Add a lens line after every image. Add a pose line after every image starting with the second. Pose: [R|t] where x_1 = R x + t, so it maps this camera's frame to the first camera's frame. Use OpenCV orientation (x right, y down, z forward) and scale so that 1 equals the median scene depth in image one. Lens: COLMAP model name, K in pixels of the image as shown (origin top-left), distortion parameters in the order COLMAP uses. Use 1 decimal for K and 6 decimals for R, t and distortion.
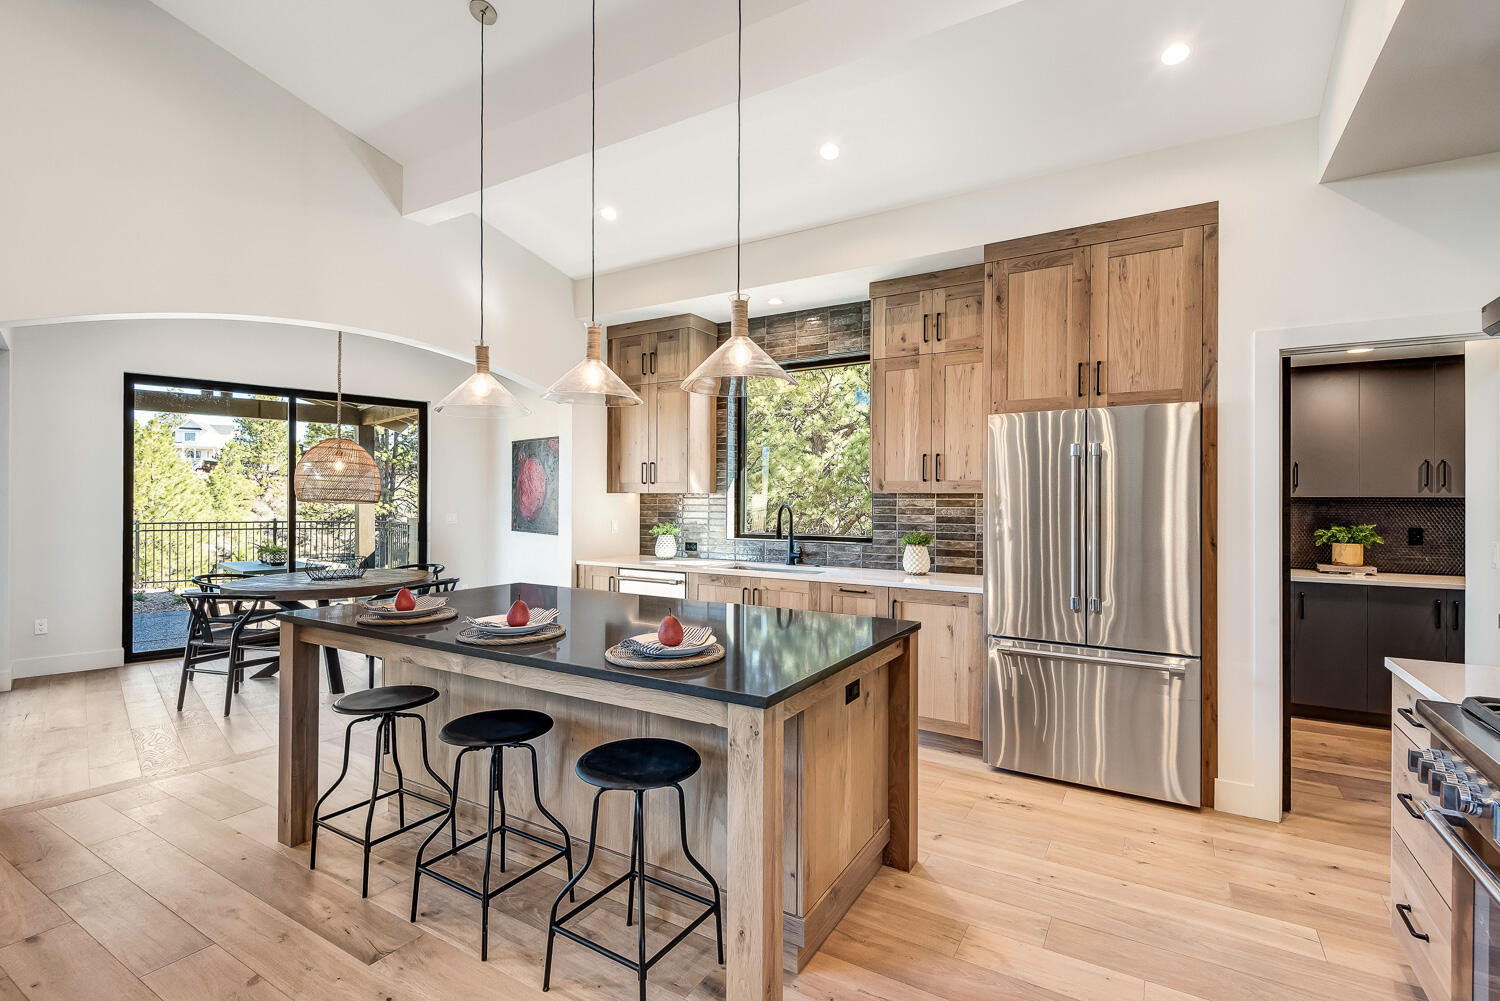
lens RADIAL K [[681.1, 0, 735.6], [0, 681.1, 505.1], [0, 0, 1]] dist [0.009161, -0.007898]
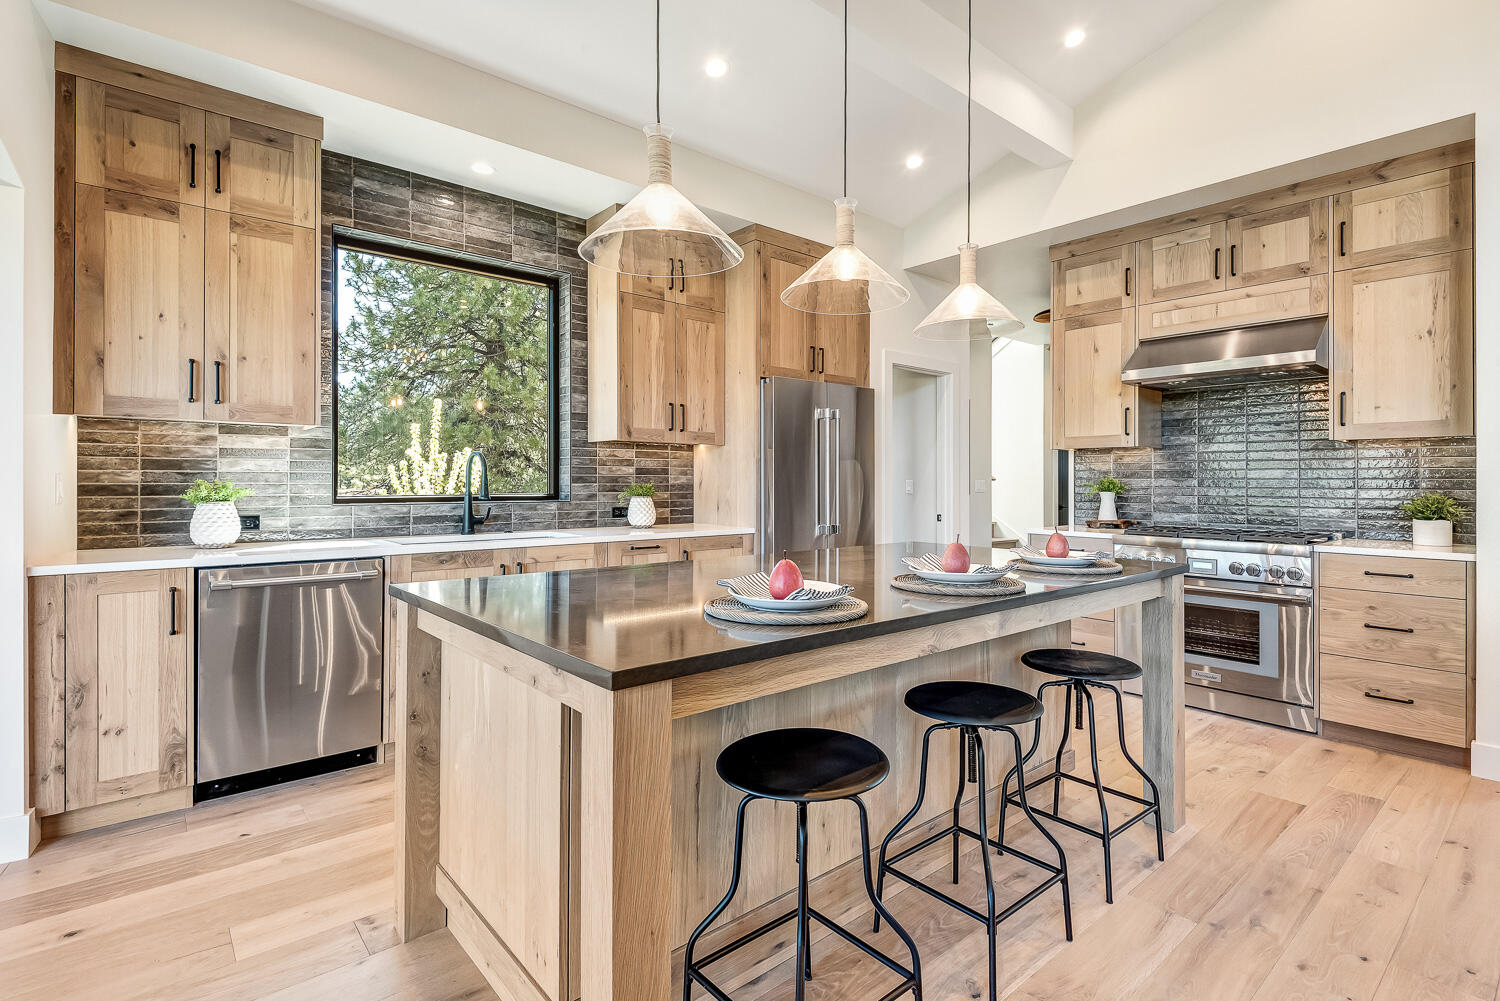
lens RADIAL K [[721.0, 0, 787.2], [0, 721.0, 478.1], [0, 0, 1]] dist [-0.001216, -0.003382]
pose [[0.278725, 0.000274, 0.960371, -0.695117], [0.001644, 0.999998, -0.000763, 0.035827], [-0.960370, 0.001791, 0.278724, 0.566485]]
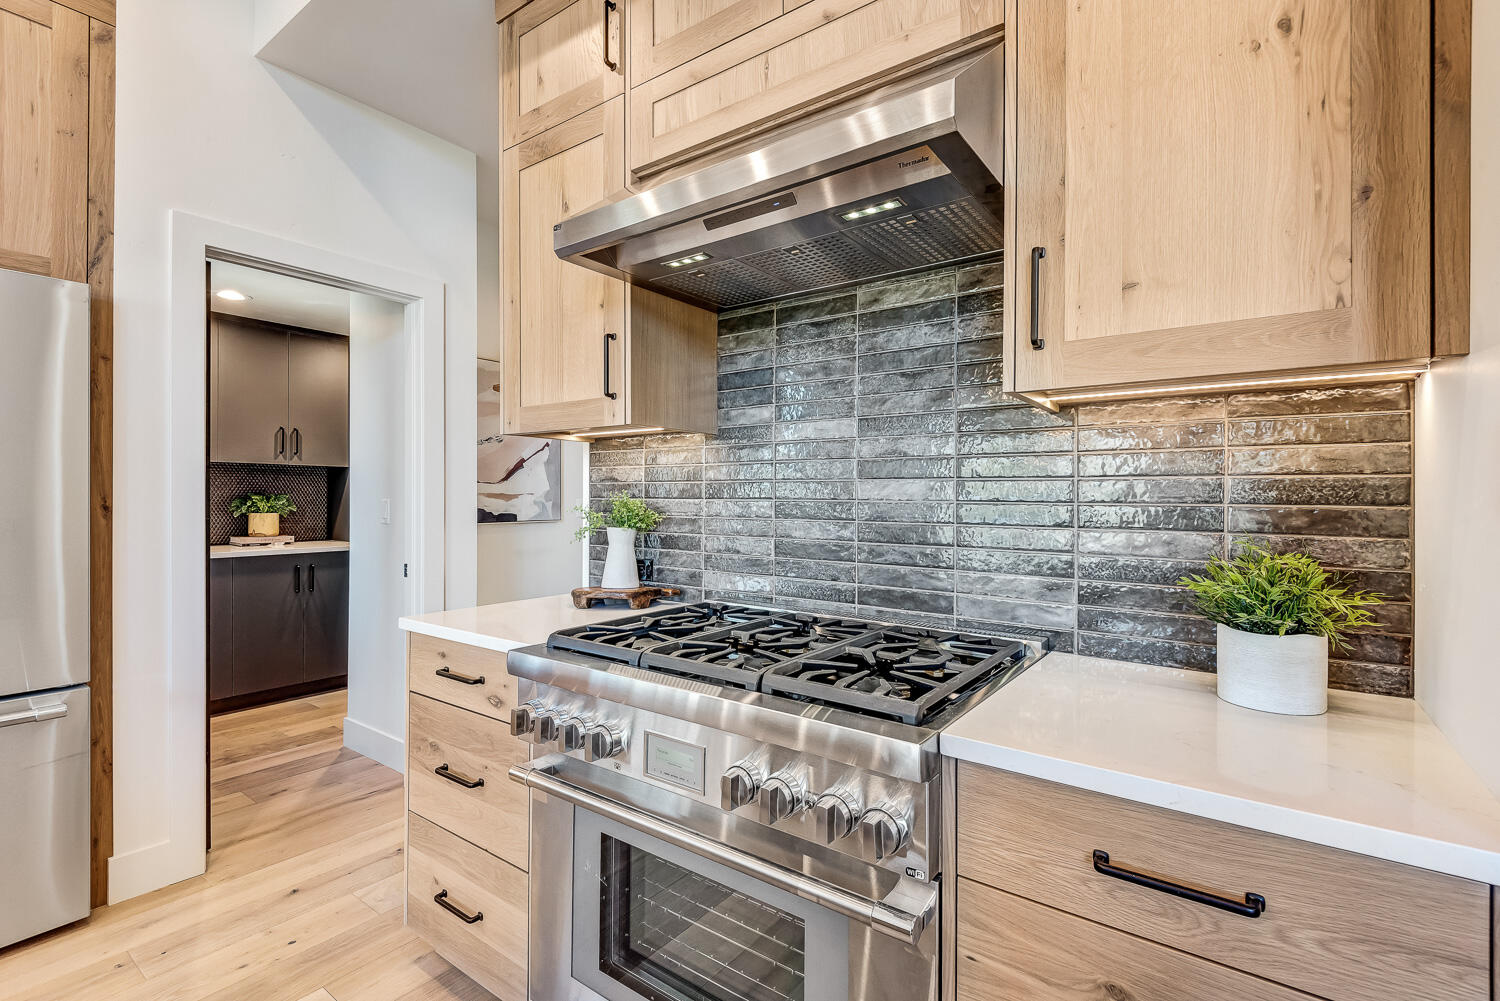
lens RADIAL K [[681.1, 0, 757.3], [0, 681.1, 499.0], [0, 0, 1]] dist [0.009161, -0.007898]
pose [[0.063810, -0.005591, 0.997946, 0.061138], [-0.002249, 0.999981, 0.005747, 0.033430], [-0.997960, -0.002611, 0.063796, 0.252123]]
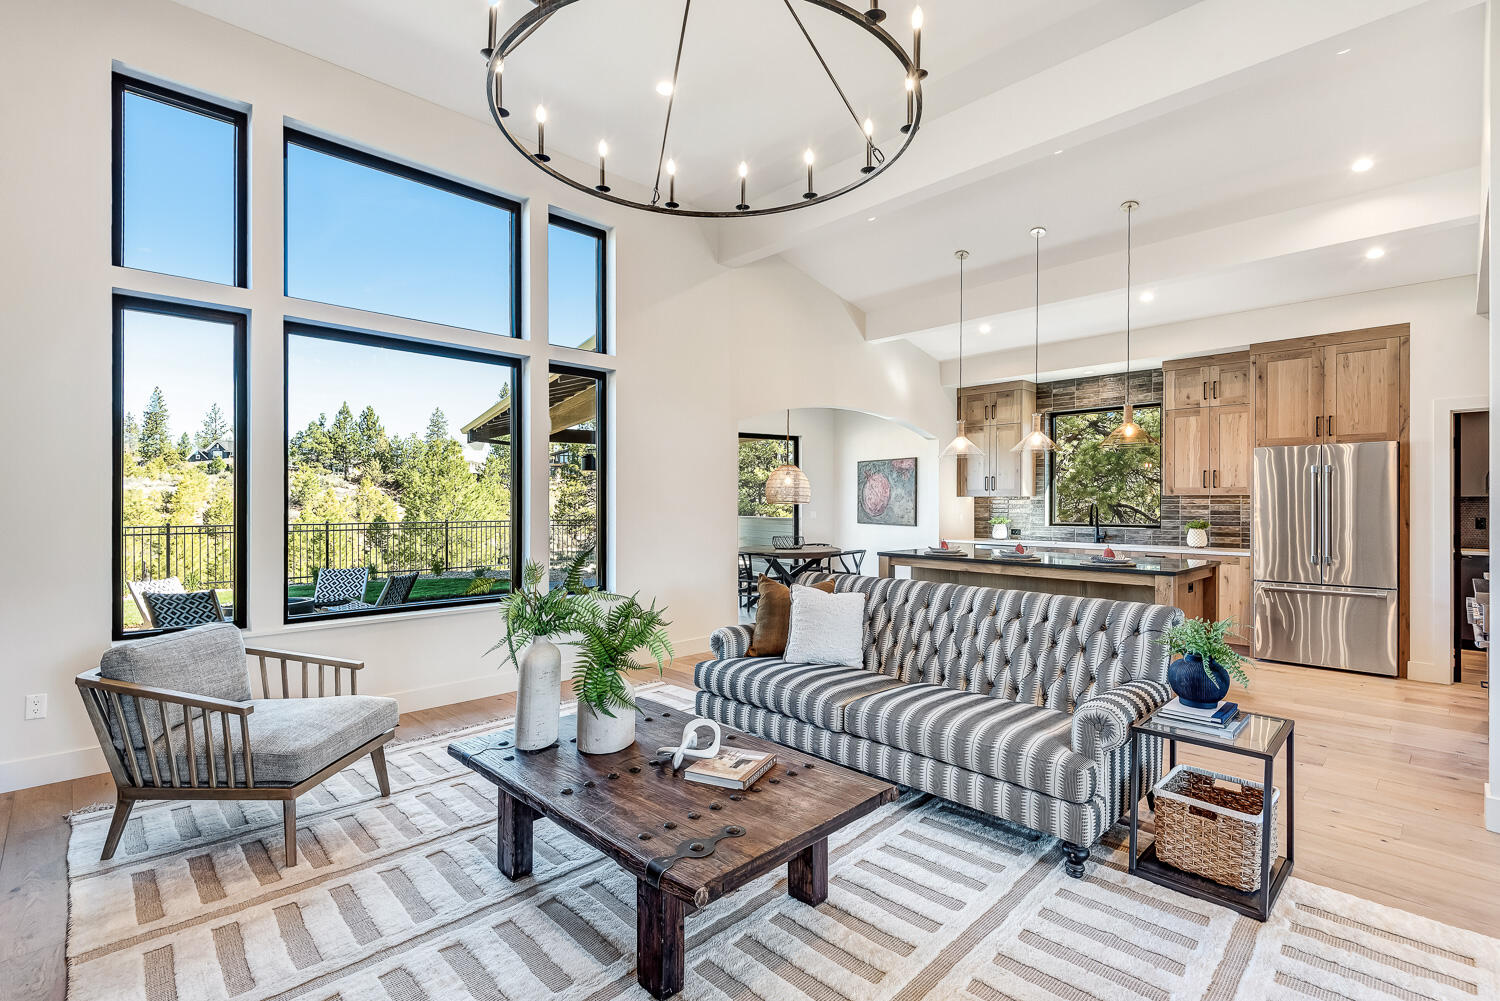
lens RADIAL K [[681.1, 0, 749.5], [0, 681.1, 507.9], [0, 0, 1]] dist [0.009161, -0.007898]
pose [[0.969873, -0.004351, -0.243572, -0.369659], [0.004197, 0.999991, -0.001153, 0.009480], [0.243575, 0.000096, 0.969882, -0.811383]]
